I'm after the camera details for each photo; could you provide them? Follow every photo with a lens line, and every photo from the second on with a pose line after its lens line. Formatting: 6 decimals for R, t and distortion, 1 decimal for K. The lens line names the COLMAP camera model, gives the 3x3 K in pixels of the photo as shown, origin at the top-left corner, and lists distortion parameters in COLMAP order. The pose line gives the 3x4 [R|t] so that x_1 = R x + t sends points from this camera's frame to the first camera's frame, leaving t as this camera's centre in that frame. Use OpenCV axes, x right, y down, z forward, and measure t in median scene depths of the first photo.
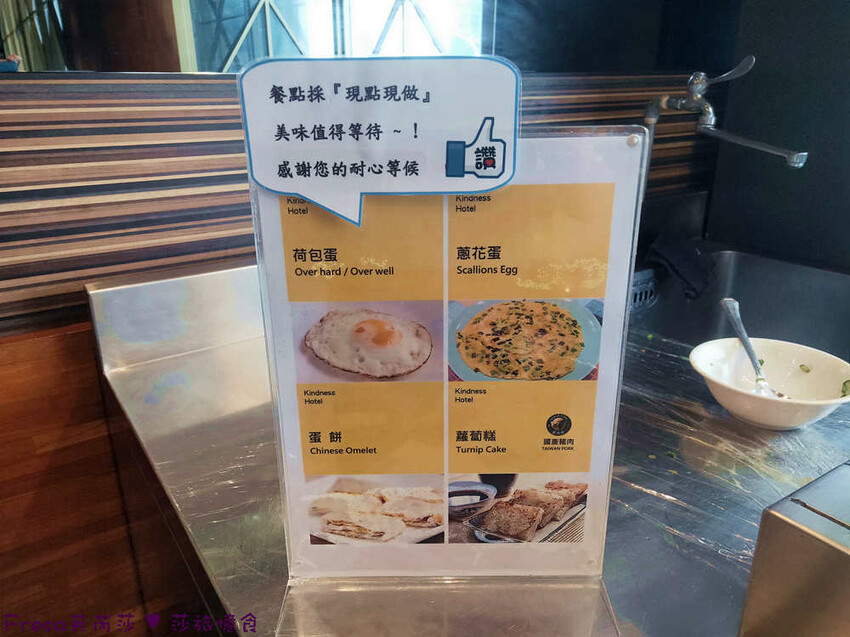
lens RADIAL K [[646.2, 0, 423.6], [0, 646.2, 317.7], [0, 0, 1]] dist [0.046188, -0.009038]
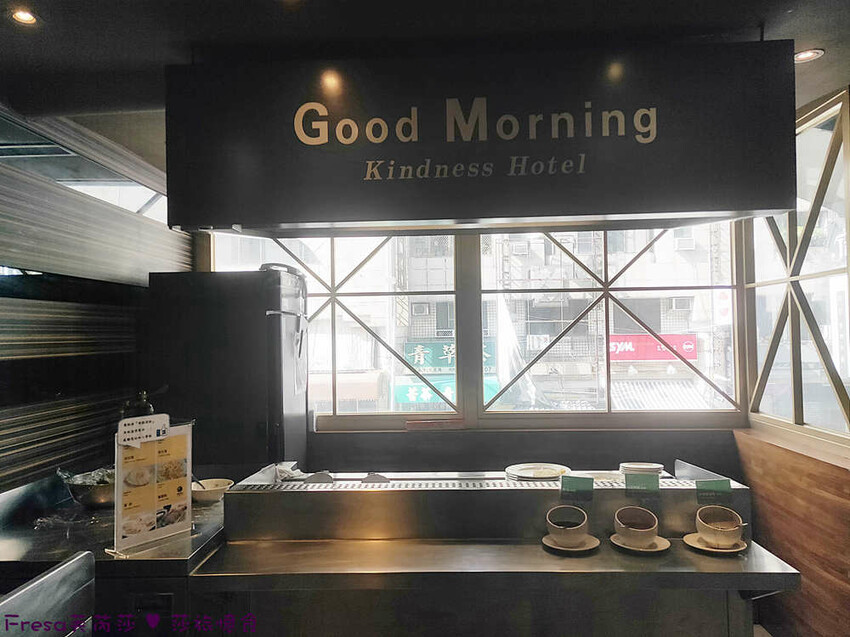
lens RADIAL K [[646.2, 0, 423.8], [0, 646.2, 317.8], [0, 0, 1]] dist [0.046188, -0.009038]
pose [[0.591647, 0.013352, 0.806087, -2.476215], [0.292204, 0.928325, -0.229847, 0.606444], [-0.751379, 0.371530, 0.545339, -3.196019]]
